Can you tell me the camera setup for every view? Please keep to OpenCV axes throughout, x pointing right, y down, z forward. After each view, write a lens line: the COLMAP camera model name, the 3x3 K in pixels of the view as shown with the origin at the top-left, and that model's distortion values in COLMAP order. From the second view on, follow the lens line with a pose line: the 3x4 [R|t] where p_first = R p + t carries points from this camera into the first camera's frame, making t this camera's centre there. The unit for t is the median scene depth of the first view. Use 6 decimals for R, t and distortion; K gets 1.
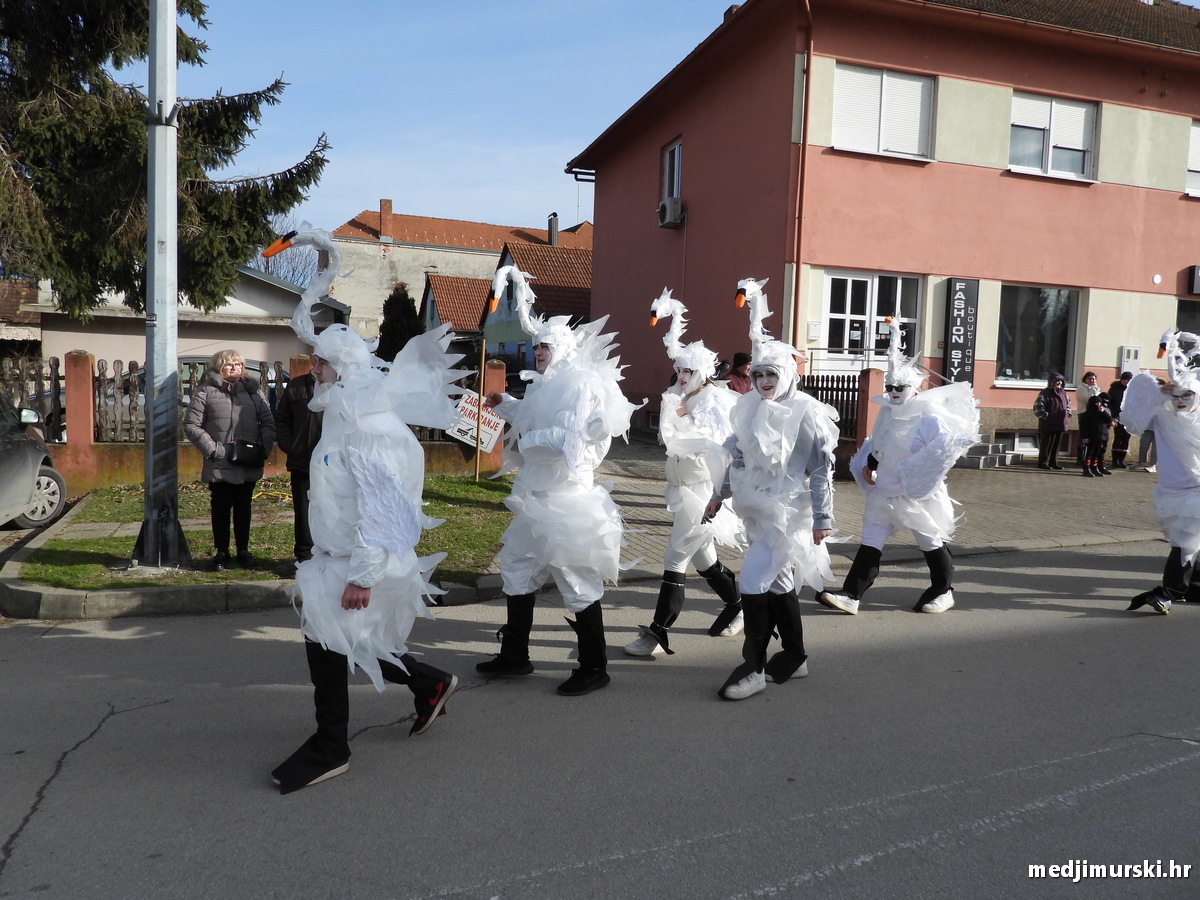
lens RADIAL K [[876.7, 0, 600.0], [0, 876.7, 450.0], [0, 0, 1]] dist [-0.010356, 0.005921]
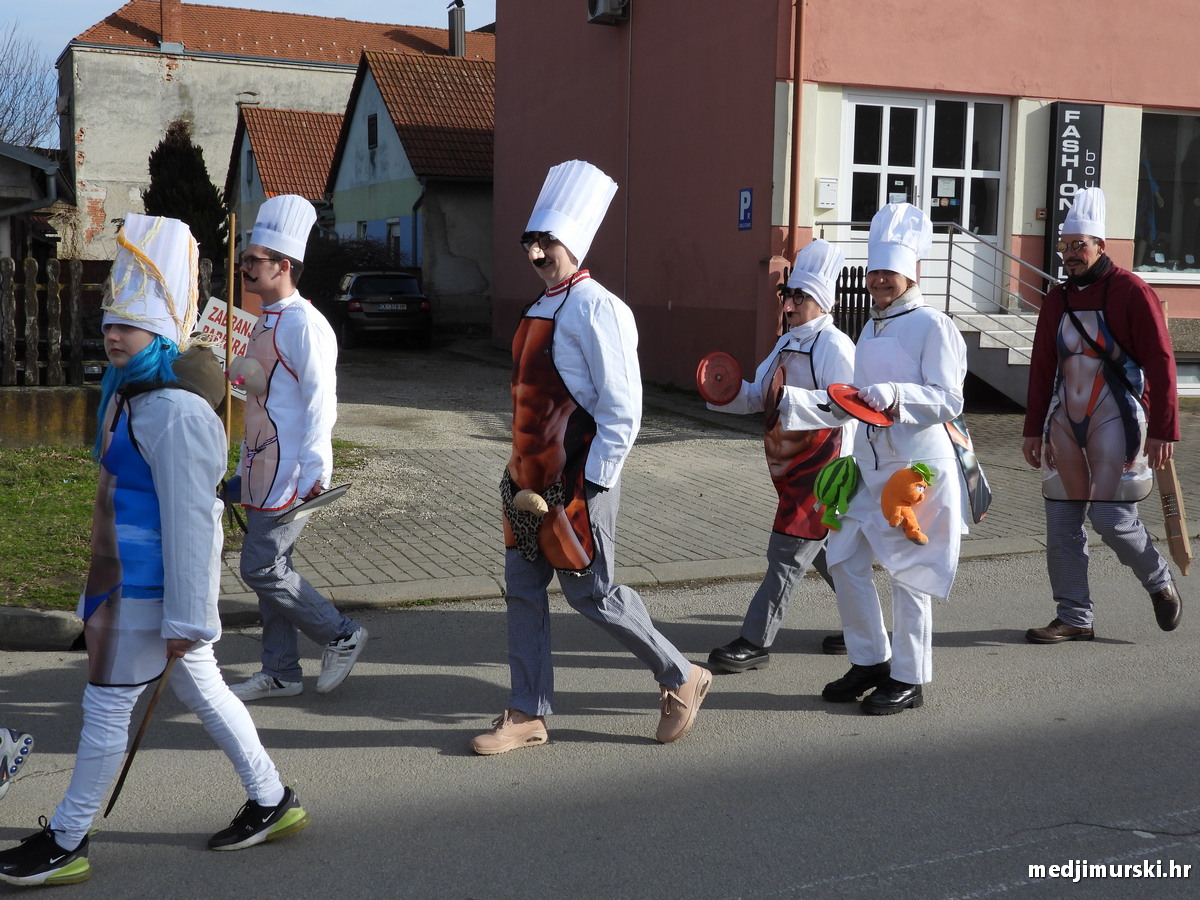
lens RADIAL K [[1462.9, 0, 600.0], [0, 1462.9, 450.0], [0, 0, 1]] dist [0.005765, -0.003202]
pose [[0.999596, -0.016059, 0.023442, 0.059485], [0.015244, 0.999286, 0.034562, 0.003163], [-0.023980, -0.034191, 0.999128, -0.009281]]
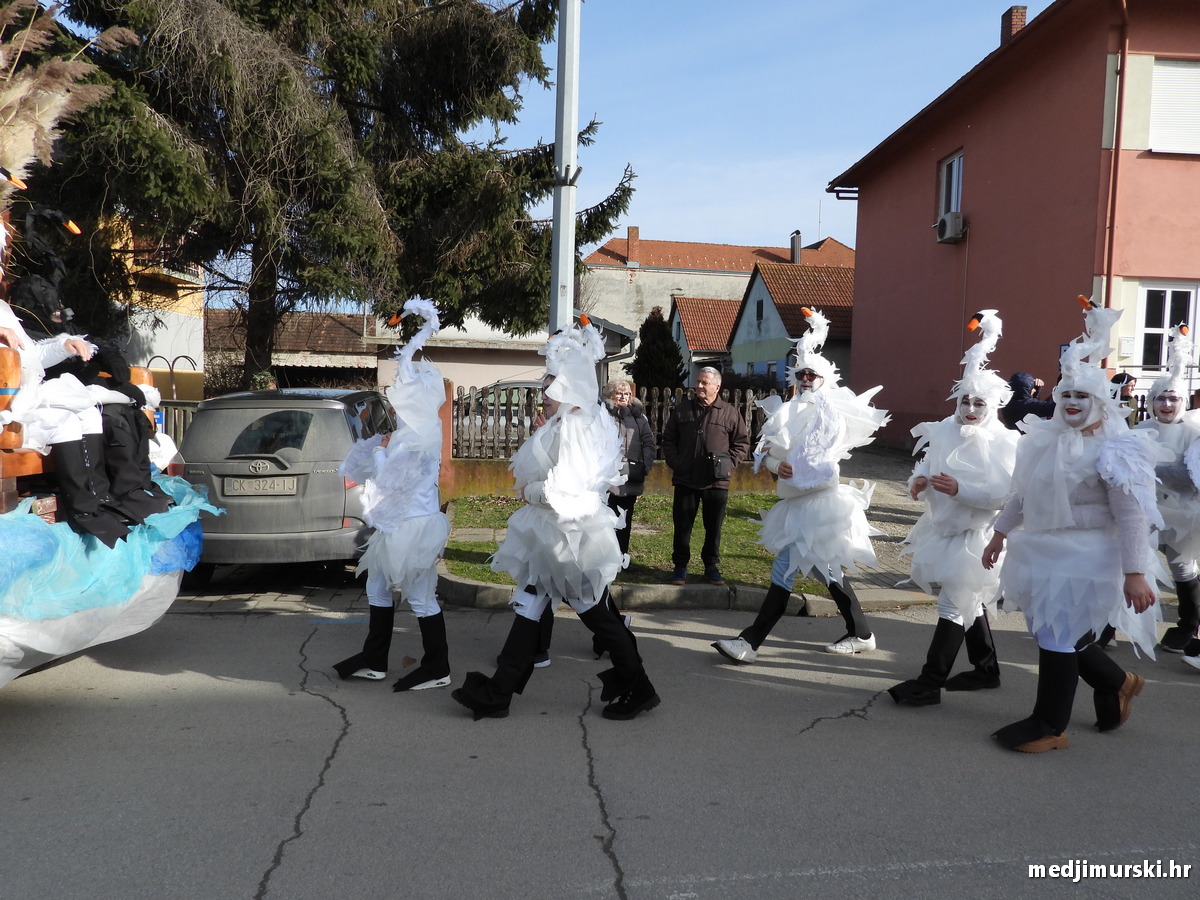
lens RADIAL K [[876.7, 0, 600.0], [0, 876.7, 450.0], [0, 0, 1]] dist [-0.010356, 0.005921]
pose [[0.967484, 0.010094, -0.252729, -0.059066], [-0.015455, 0.999695, -0.019237, -0.000079], [0.252458, 0.022518, 0.967346, -0.037019]]
